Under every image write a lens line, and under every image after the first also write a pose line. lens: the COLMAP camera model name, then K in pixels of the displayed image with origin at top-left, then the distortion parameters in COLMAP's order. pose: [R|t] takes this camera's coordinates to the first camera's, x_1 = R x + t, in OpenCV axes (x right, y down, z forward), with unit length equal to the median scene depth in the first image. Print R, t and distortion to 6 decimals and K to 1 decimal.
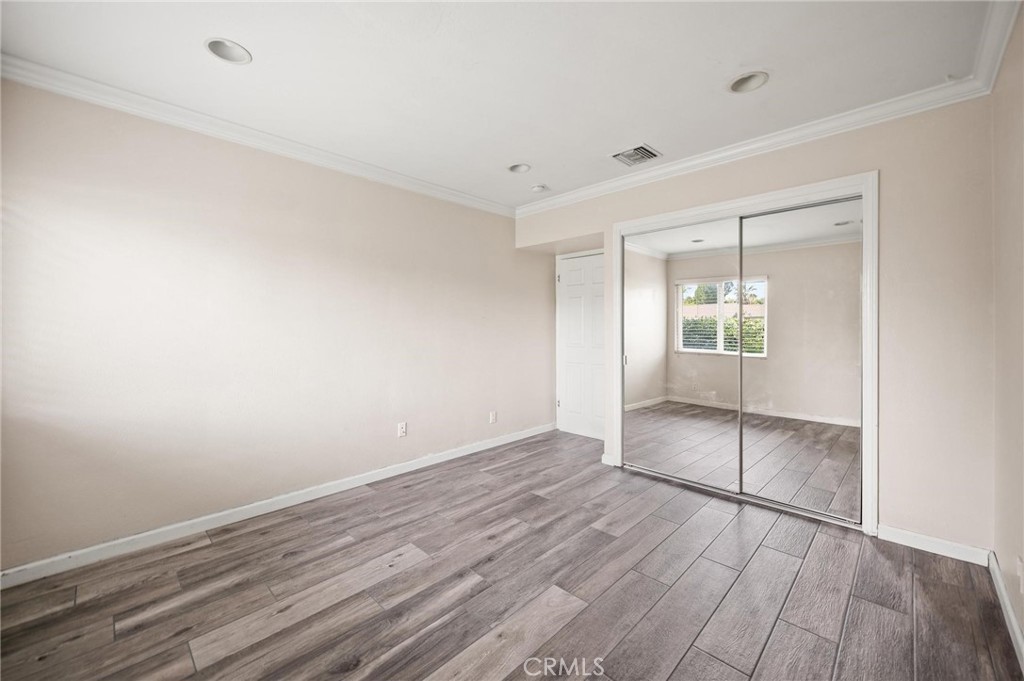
lens RADIAL K [[405.6, 0, 511.1], [0, 405.6, 332.8], [0, 0, 1]] dist [-0.000710, 0.000000]
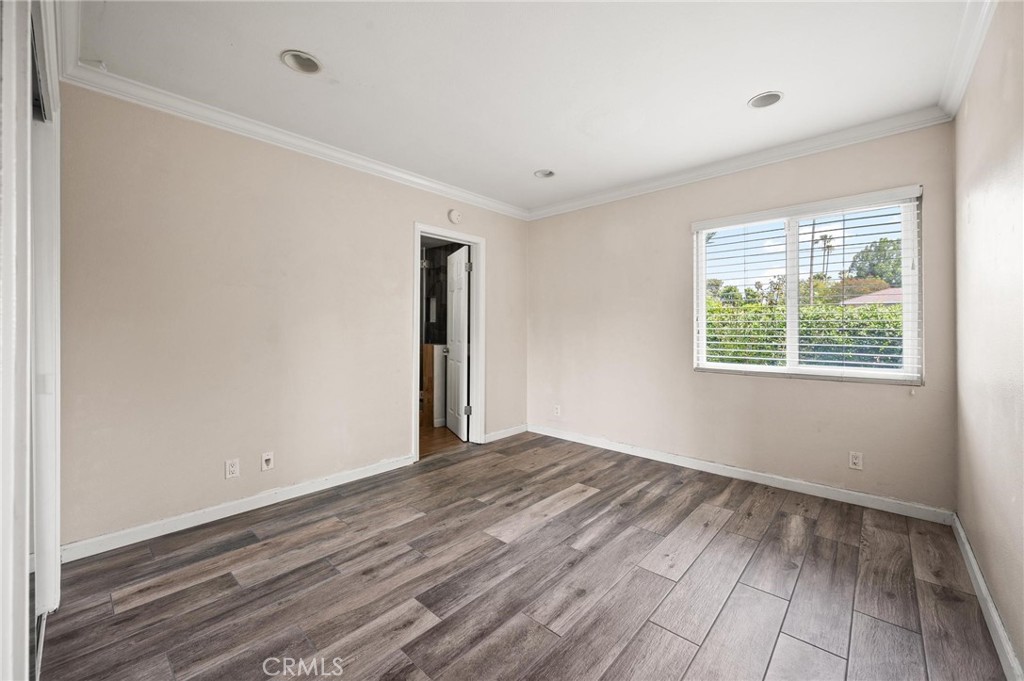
lens RADIAL K [[405.6, 0, 513.6], [0, 405.6, 332.5], [0, 0, 1]] dist [-0.000710, 0.000000]
pose [[-0.999252, 0.002005, -0.038614, 0.122275], [0.000885, 0.999579, 0.029013, -0.007093], [0.038656, 0.028957, -0.998833, 1.982795]]
